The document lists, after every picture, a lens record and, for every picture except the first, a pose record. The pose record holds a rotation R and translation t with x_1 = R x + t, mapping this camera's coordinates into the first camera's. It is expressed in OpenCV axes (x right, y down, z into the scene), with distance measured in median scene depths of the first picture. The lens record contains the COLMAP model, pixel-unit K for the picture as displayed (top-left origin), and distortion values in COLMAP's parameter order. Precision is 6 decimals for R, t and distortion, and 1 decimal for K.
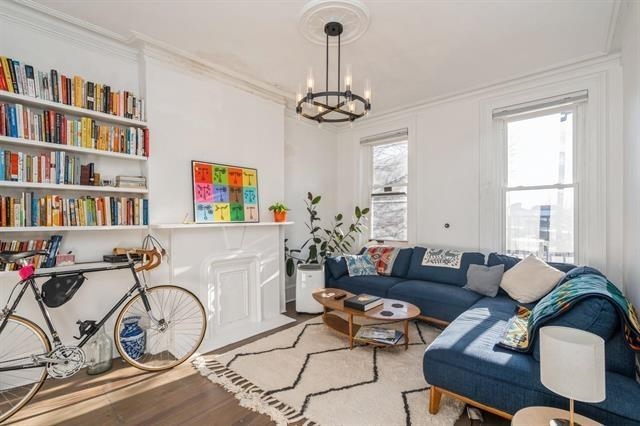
lens RADIAL K [[292.8, 0, 321.4], [0, 292.8, 220.8], [0, 0, 1]] dist [-0.006387, 0.002820]
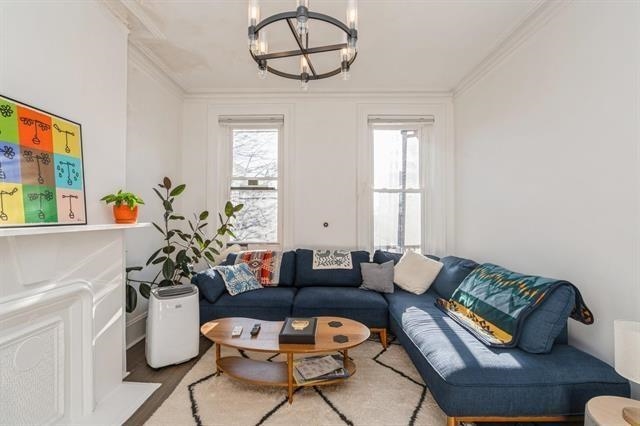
lens RADIAL K [[292.8, 0, 323.3], [0, 292.8, 213.4], [0, 0, 1]] dist [-0.006387, 0.002820]
pose [[0.751438, 0.008674, 0.659747, -0.263100], [0.004597, 0.999821, -0.018380, -0.003305], [-0.659788, 0.016844, 0.751263, 0.348627]]
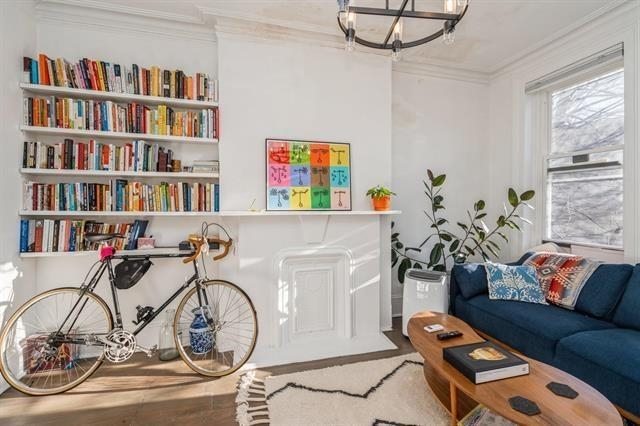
lens RADIAL K [[292.8, 0, 321.5], [0, 292.8, 203.7], [0, 0, 1]] dist [-0.006387, 0.002820]
pose [[0.840399, 0.007822, -0.541911, 0.159985], [-0.013455, 0.999889, -0.006433, -0.007452], [0.541801, 0.012698, 0.840411, 0.325231]]
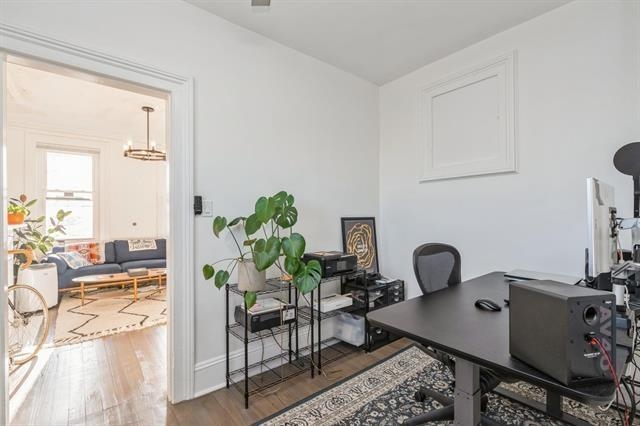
lens RADIAL K [[292.8, 0, 319.3], [0, 292.8, 216.0], [0, 0, 1]] dist [-0.006387, 0.002820]
pose [[0.155114, -0.000574, 0.987896, -1.094224], [0.025886, 0.999659, -0.003483, 0.007460], [-0.987557, 0.026113, 0.155076, -0.187443]]
